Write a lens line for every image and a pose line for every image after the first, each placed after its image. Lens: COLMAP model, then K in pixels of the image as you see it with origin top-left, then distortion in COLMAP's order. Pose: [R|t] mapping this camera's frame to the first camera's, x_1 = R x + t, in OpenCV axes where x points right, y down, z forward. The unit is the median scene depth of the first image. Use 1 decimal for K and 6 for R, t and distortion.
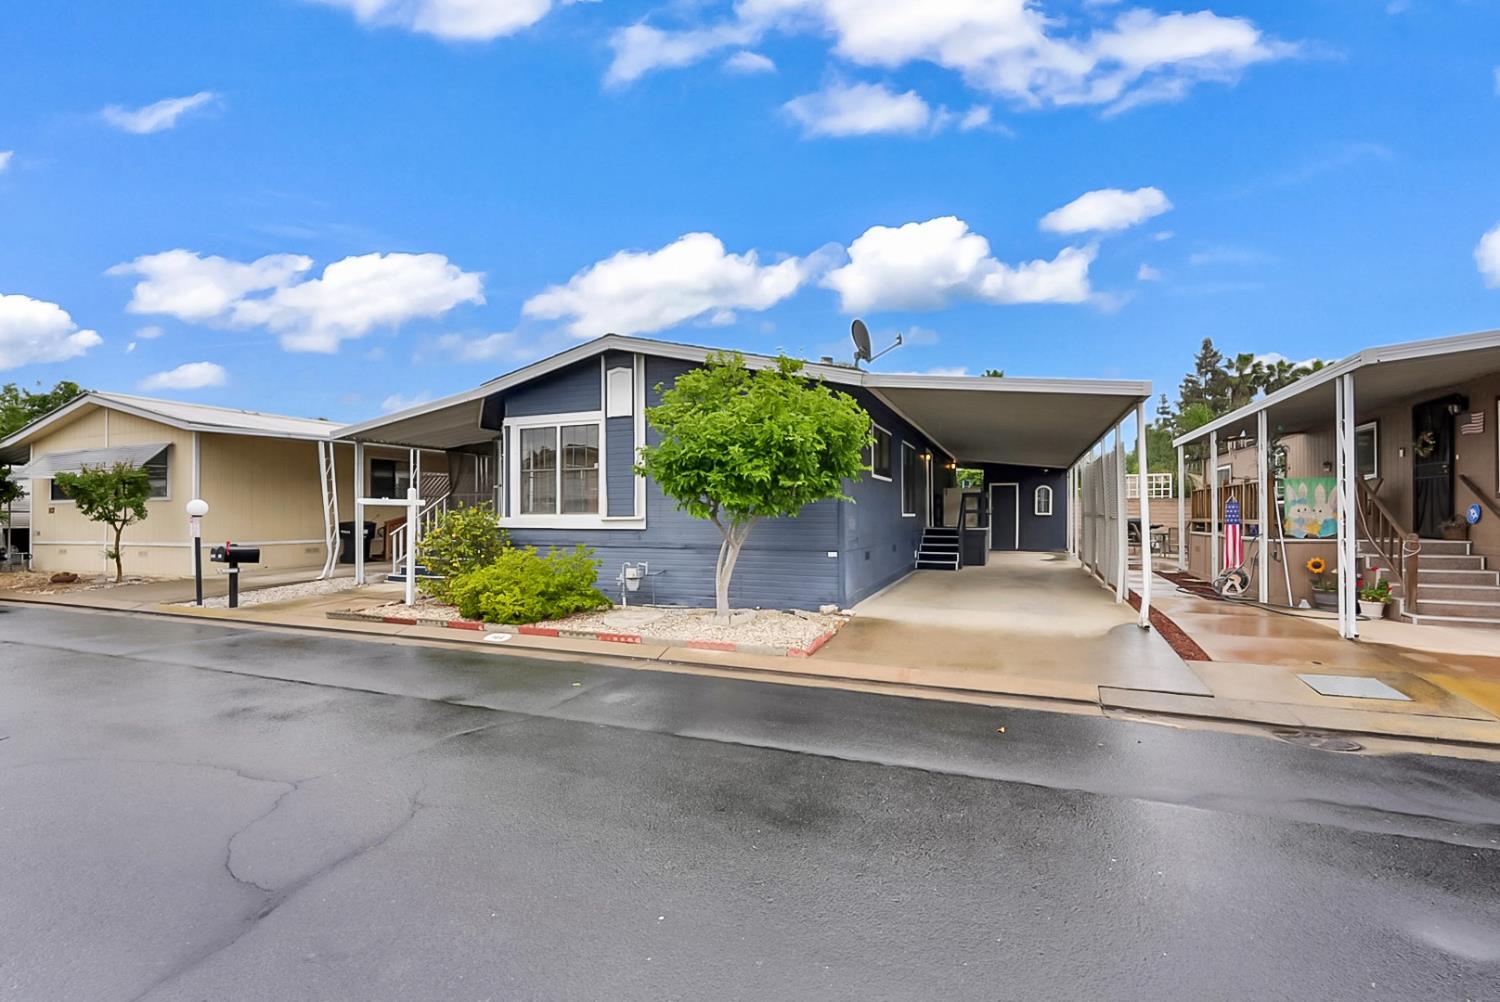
lens RADIAL K [[656.6, 0, 751.5], [0, 656.6, 512.1], [0, 0, 1]] dist [-0.001917, 0.000529]
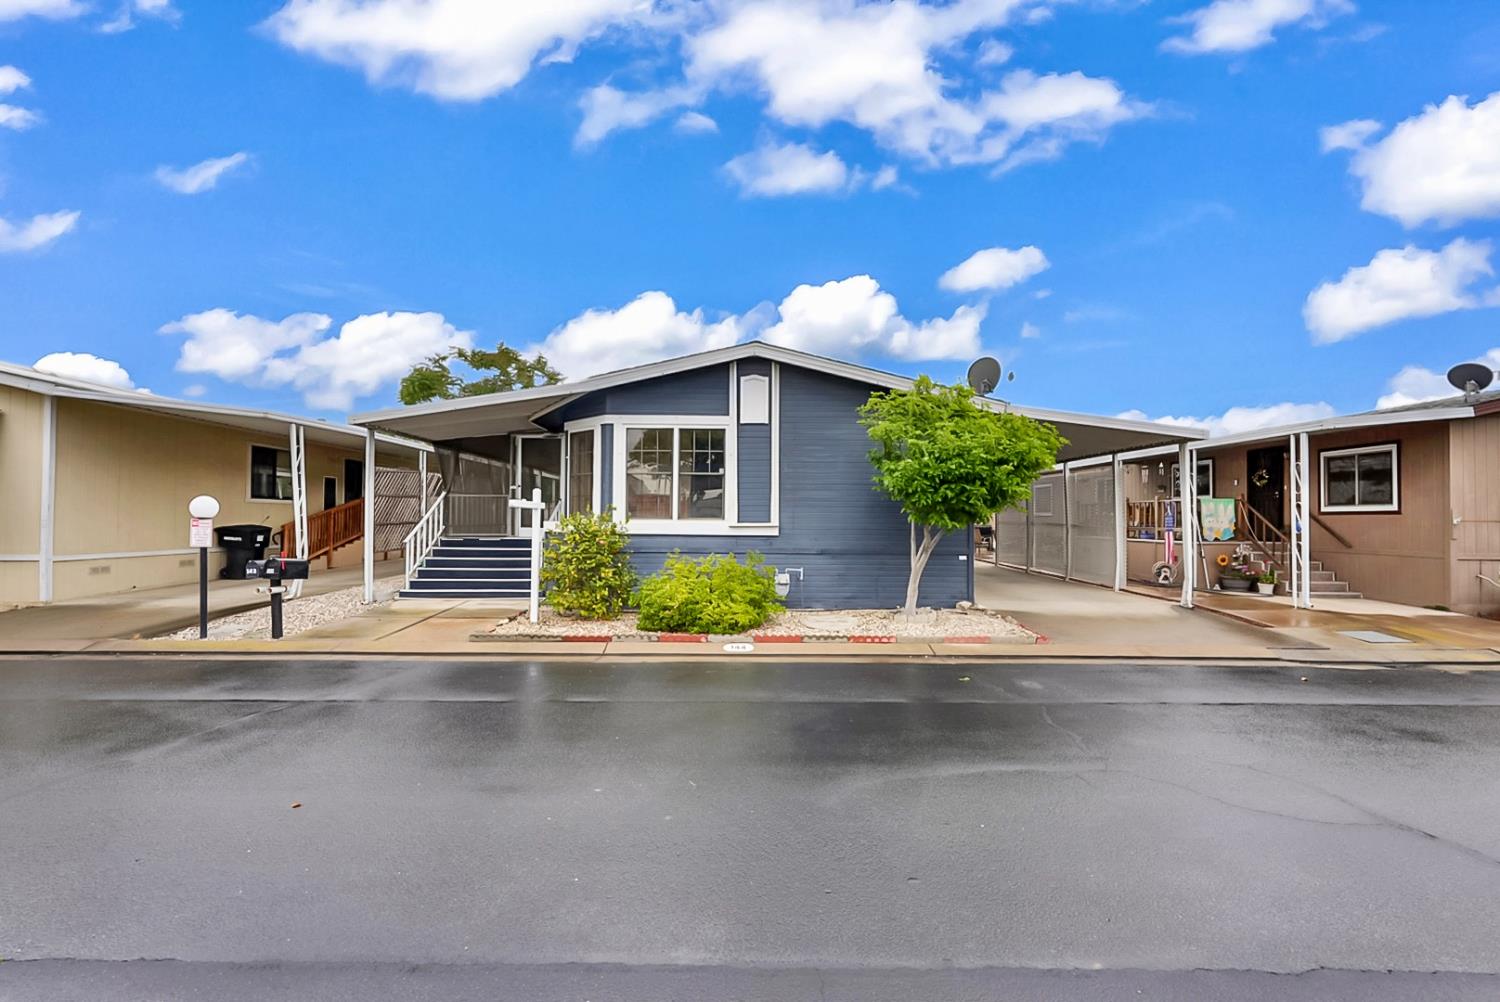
lens RADIAL K [[654.3, 0, 745.7], [0, 654.3, 522.0], [0, 0, 1]] dist [-0.000966, 0.000019]
pose [[0.922891, 0.006244, 0.385011, -0.595007], [-0.010498, 0.999905, 0.008949, -0.003388], [-0.384918, -0.012301, 0.922869, 0.080466]]
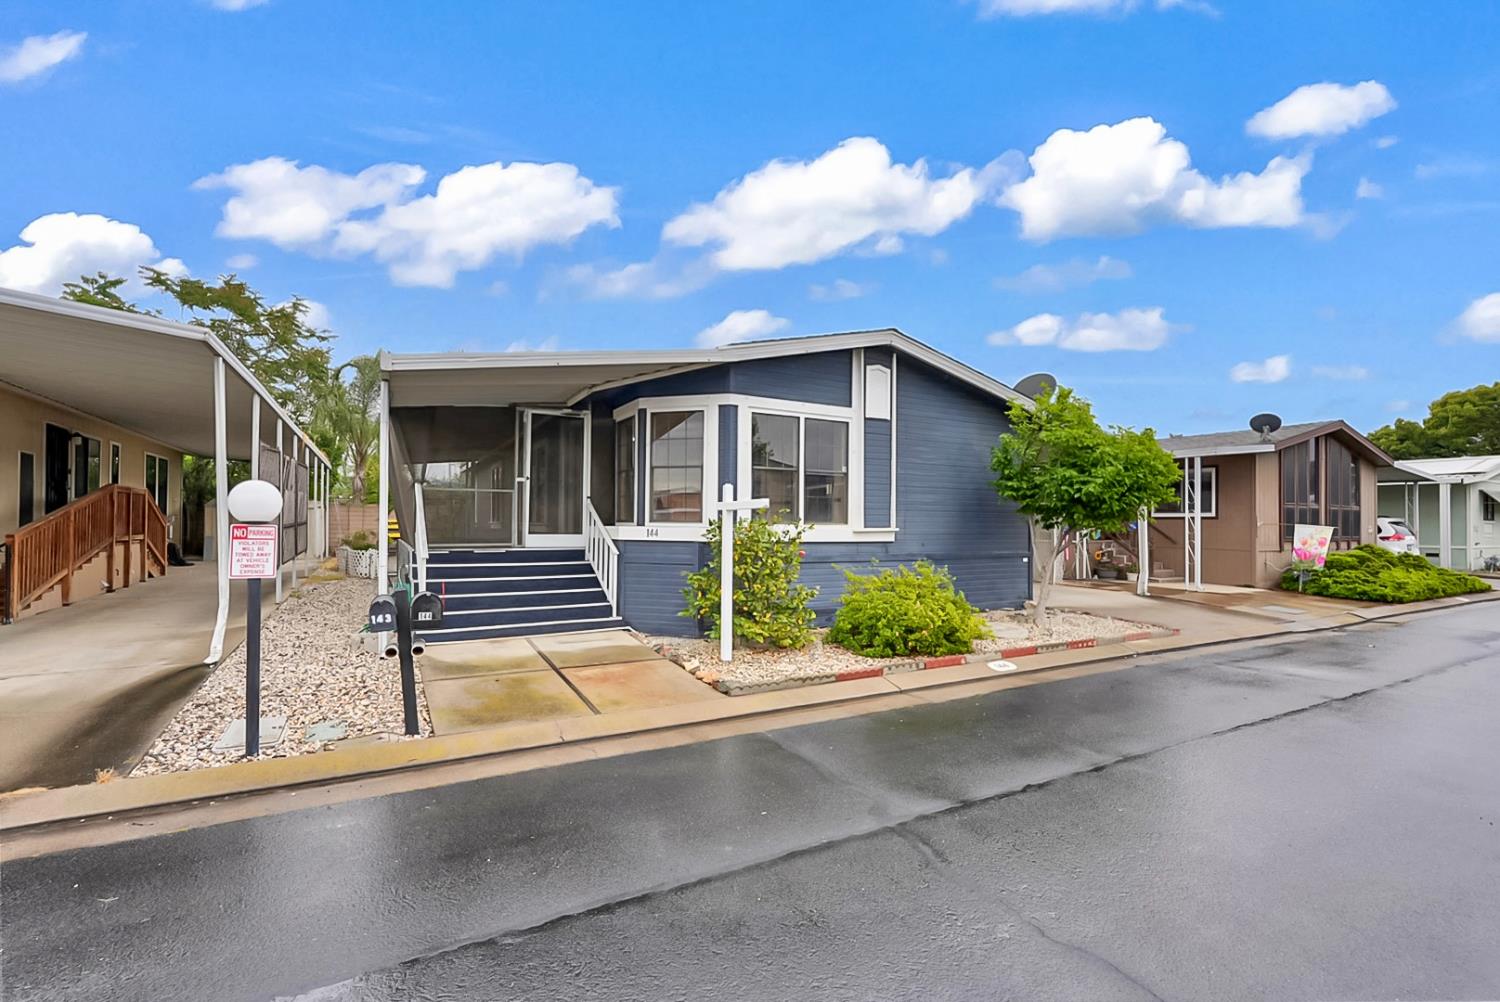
lens RADIAL K [[656.6, 0, 751.5], [0, 656.6, 512.1], [0, 0, 1]] dist [-0.001917, 0.000529]
pose [[0.625888, 0.019946, 0.779657, -1.019508], [-0.012330, 0.999801, -0.015679, 0.001835], [-0.779815, 0.000200, 0.626010, 0.561870]]
